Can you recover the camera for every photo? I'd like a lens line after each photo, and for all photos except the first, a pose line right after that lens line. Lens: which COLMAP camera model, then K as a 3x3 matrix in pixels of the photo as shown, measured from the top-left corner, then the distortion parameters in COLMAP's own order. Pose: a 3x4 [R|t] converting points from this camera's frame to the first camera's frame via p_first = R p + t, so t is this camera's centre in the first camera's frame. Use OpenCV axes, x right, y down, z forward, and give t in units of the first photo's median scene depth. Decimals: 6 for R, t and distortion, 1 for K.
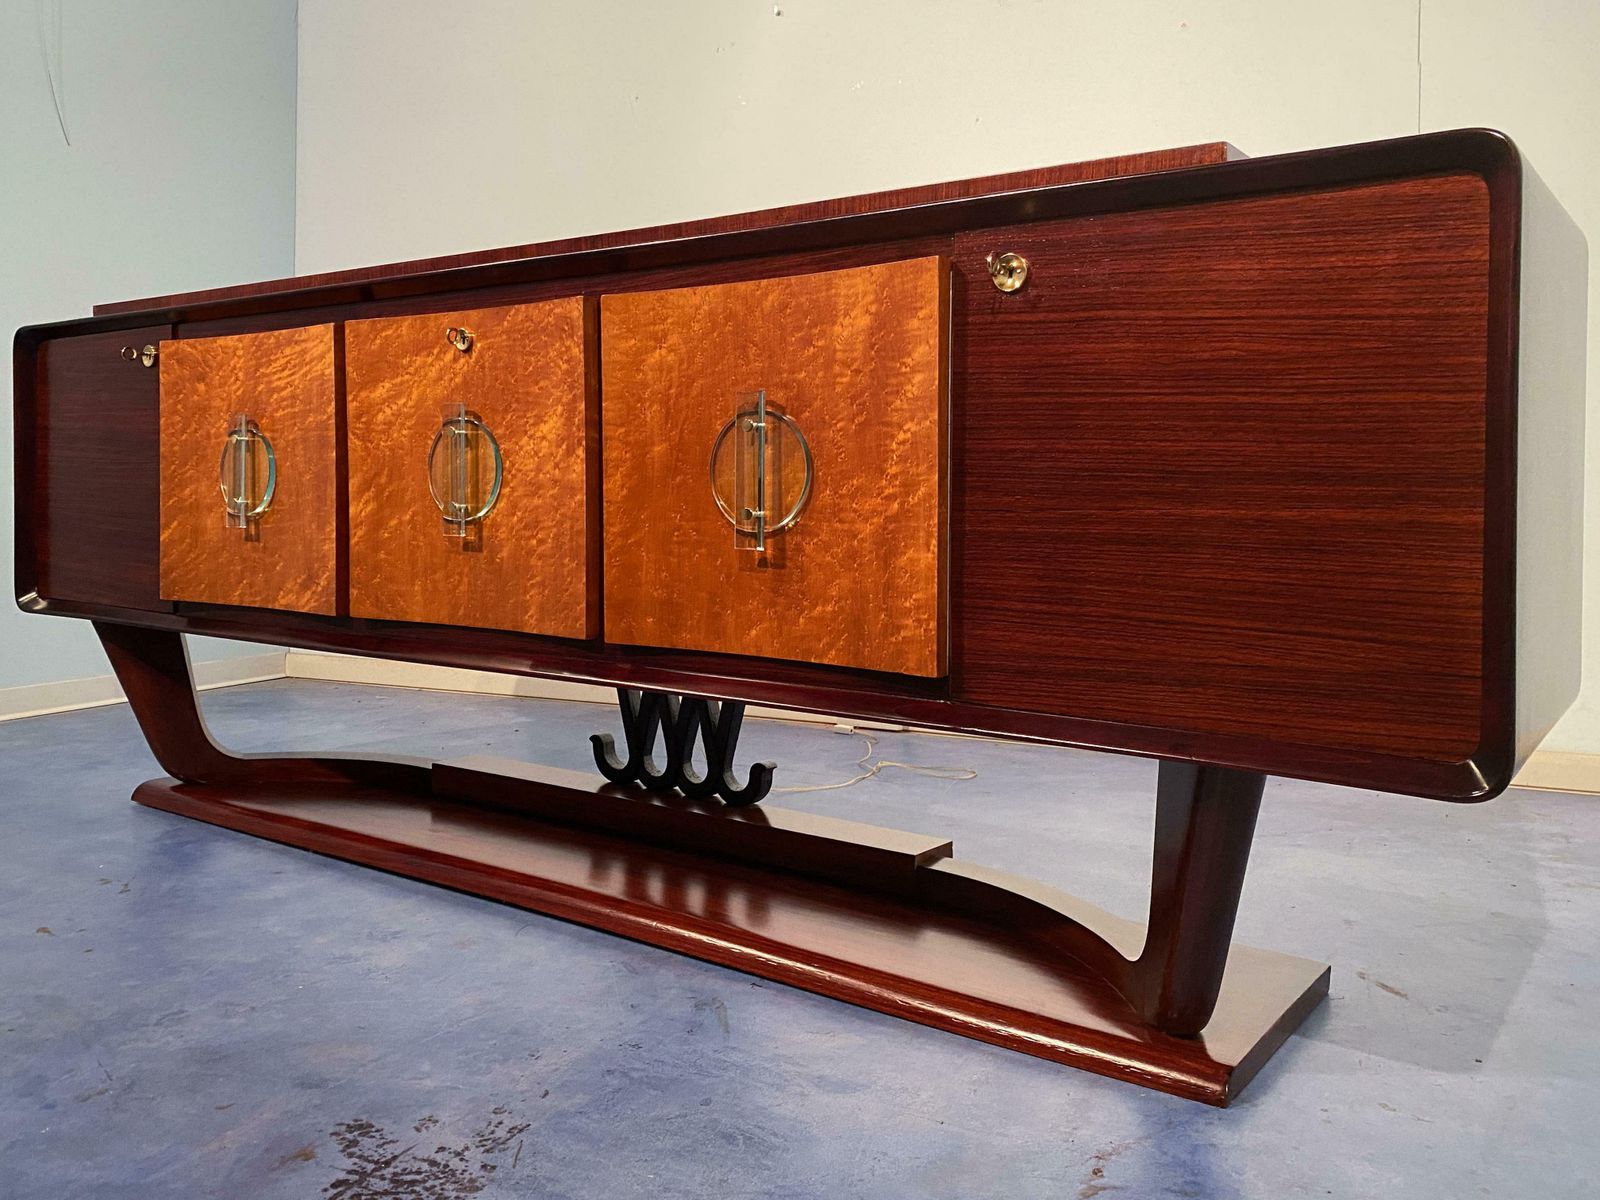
lens RADIAL K [[1247.5, 0, 818.1], [0, 1247.5, 481.3], [0, 0, 1]] dist [0.051510, -0.058248]
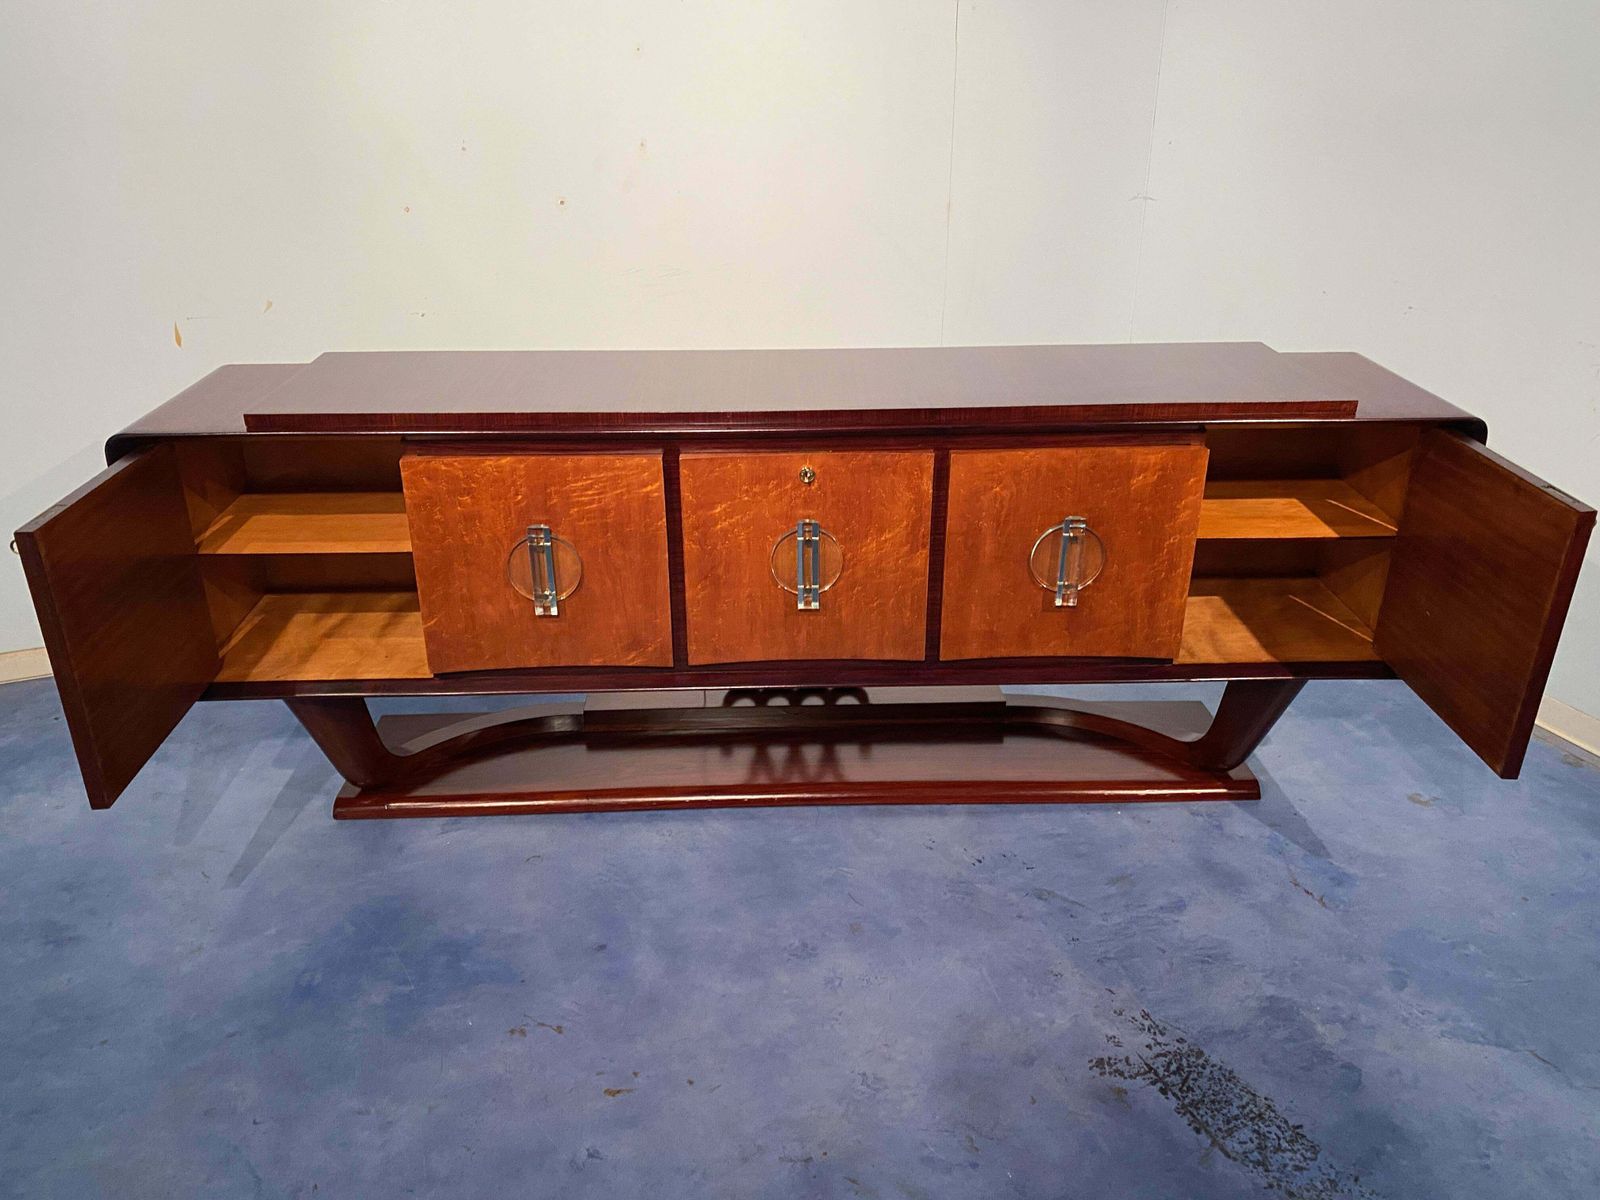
lens RADIAL K [[1247.5, 0, 795.6], [0, 1247.5, 588.7], [0, 0, 1]] dist [0.051510, -0.058248]
pose [[0.805006, -0.241040, 0.542093, -1.116819], [0.003682, 0.915755, 0.401720, -0.573711], [-0.593255, -0.321391, 0.738076, -0.037255]]
